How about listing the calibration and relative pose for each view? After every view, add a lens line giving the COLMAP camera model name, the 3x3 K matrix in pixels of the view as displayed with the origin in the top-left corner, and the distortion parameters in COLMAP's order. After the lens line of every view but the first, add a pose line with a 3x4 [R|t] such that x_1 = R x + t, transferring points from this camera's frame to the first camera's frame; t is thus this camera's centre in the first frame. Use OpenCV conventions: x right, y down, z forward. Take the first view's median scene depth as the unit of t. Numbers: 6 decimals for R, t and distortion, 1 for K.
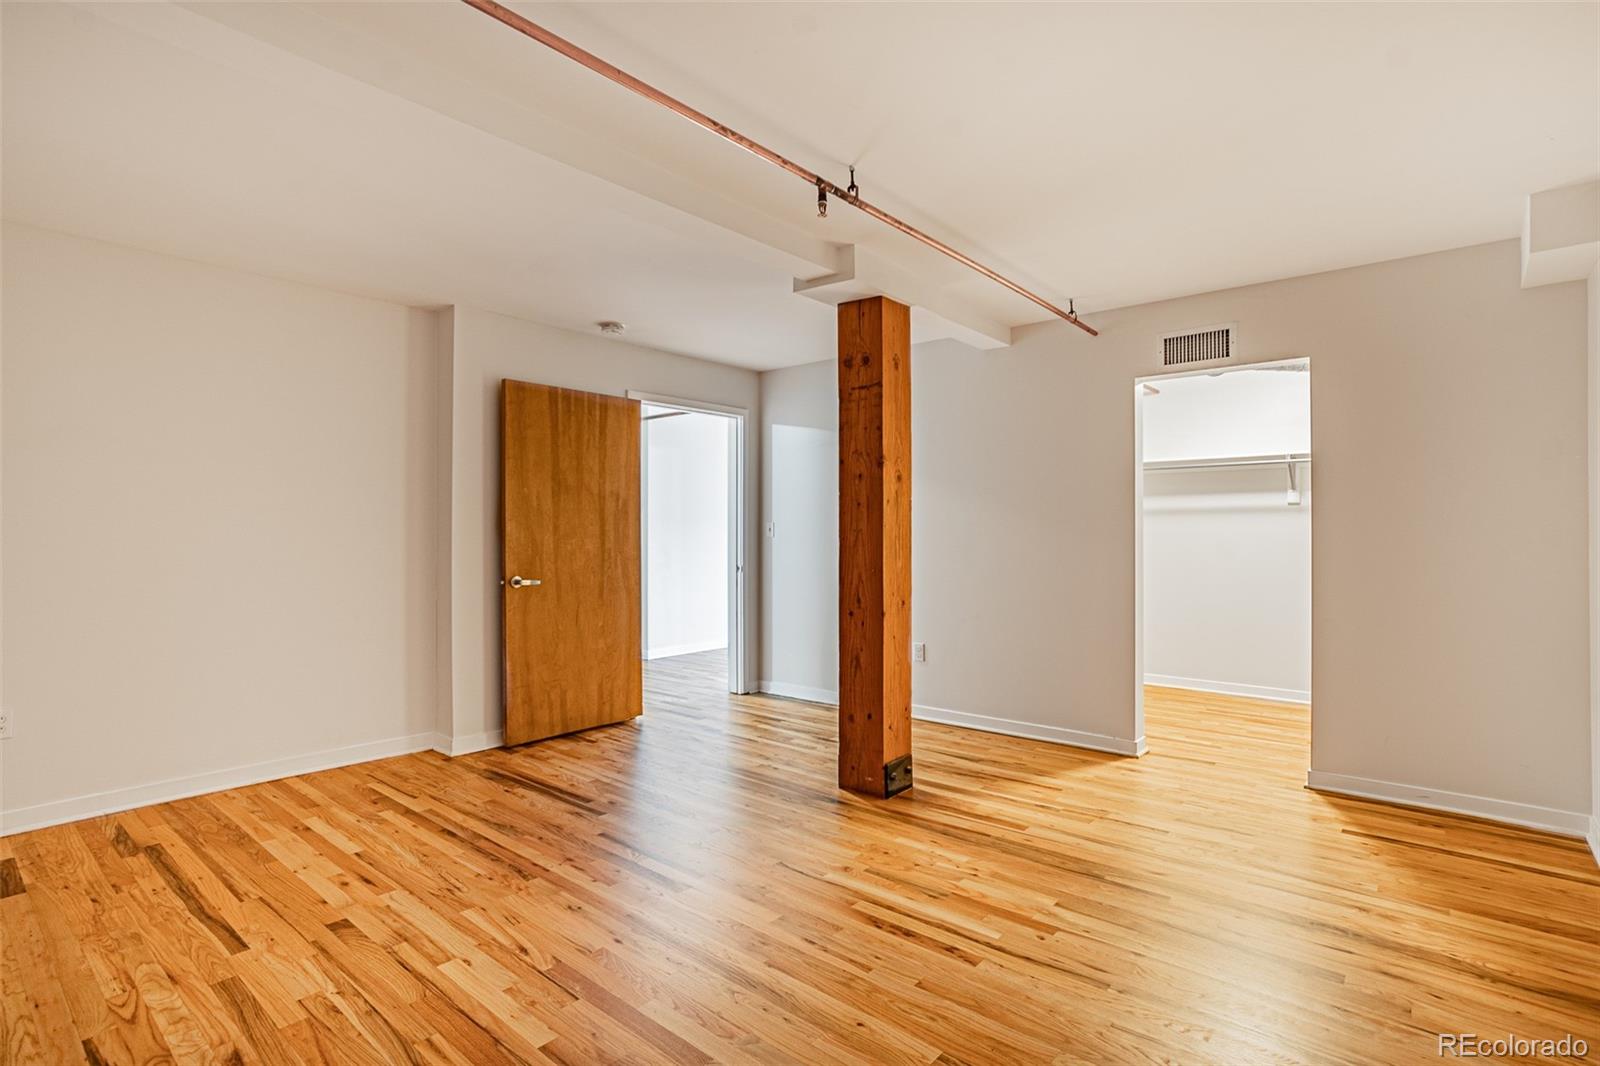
lens RADIAL K [[782.7, 0, 796.1], [0, 782.7, 540.6], [0, 0, 1]] dist [-0.048457, 0.025467]
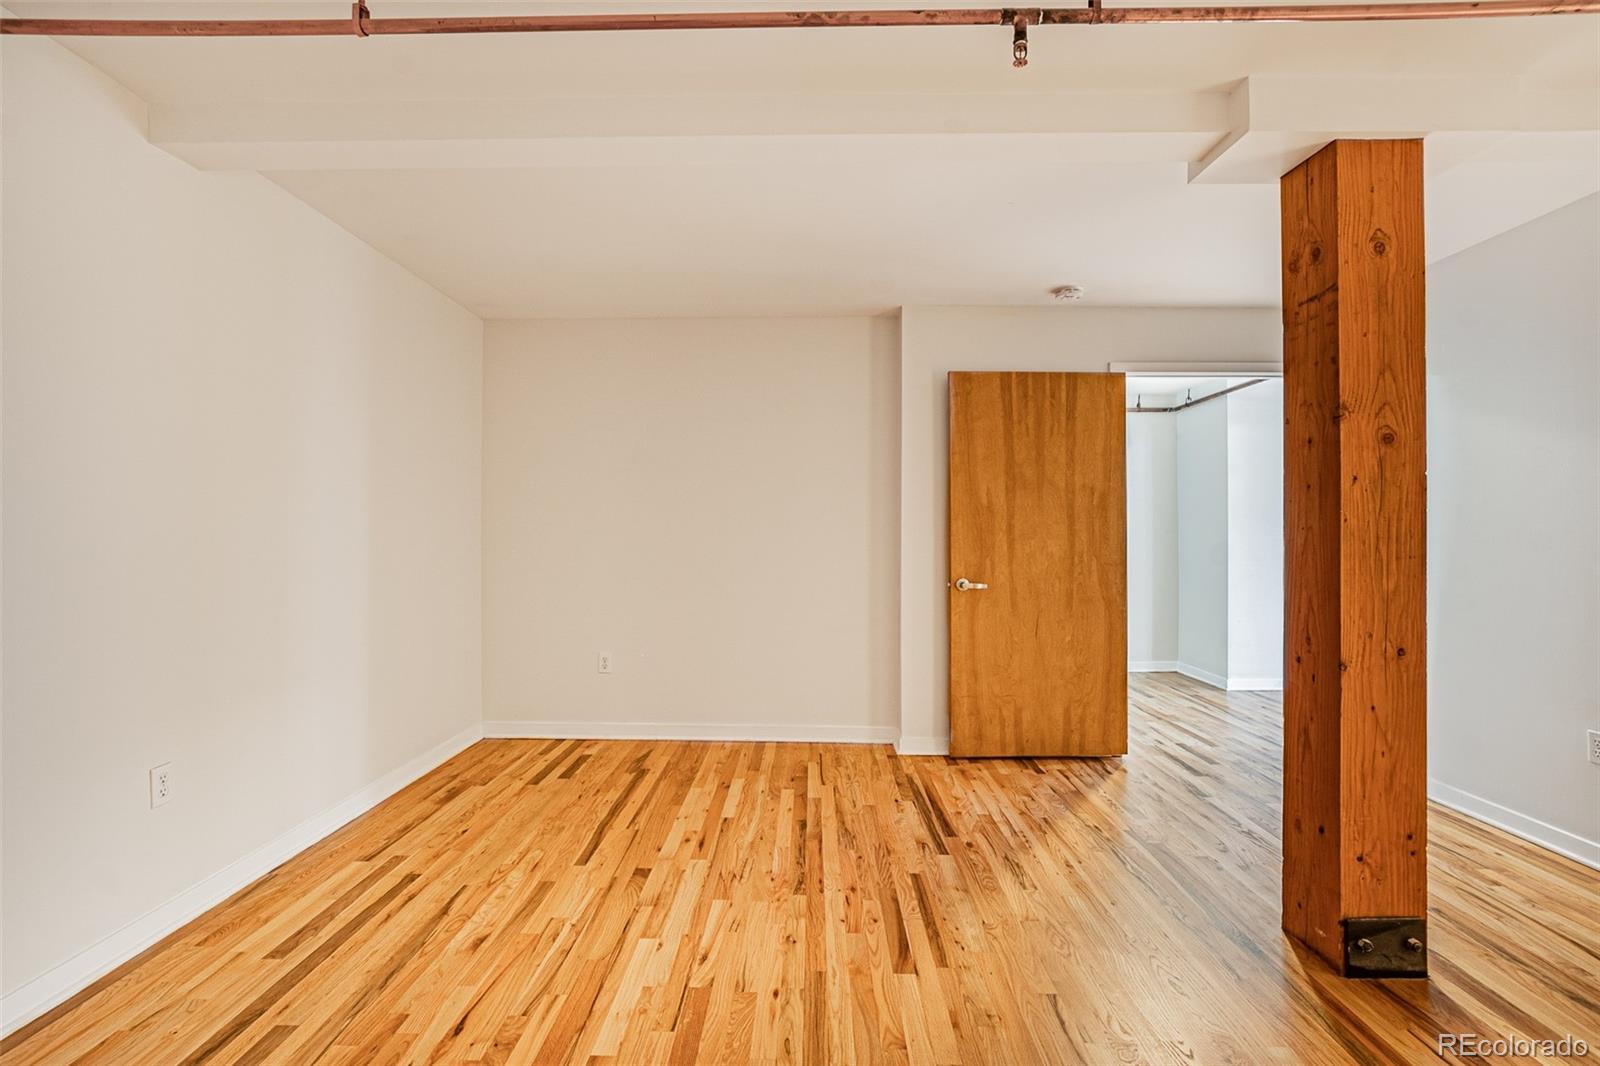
lens RADIAL K [[782.7, 0, 796.1], [0, 782.7, 540.6], [0, 0, 1]] dist [-0.048457, 0.025467]
pose [[0.630414, 0.008472, -0.776213, 0.285880], [-0.009636, 0.999949, 0.003088, -0.001645], [0.776199, 0.005533, 0.630464, 0.281491]]
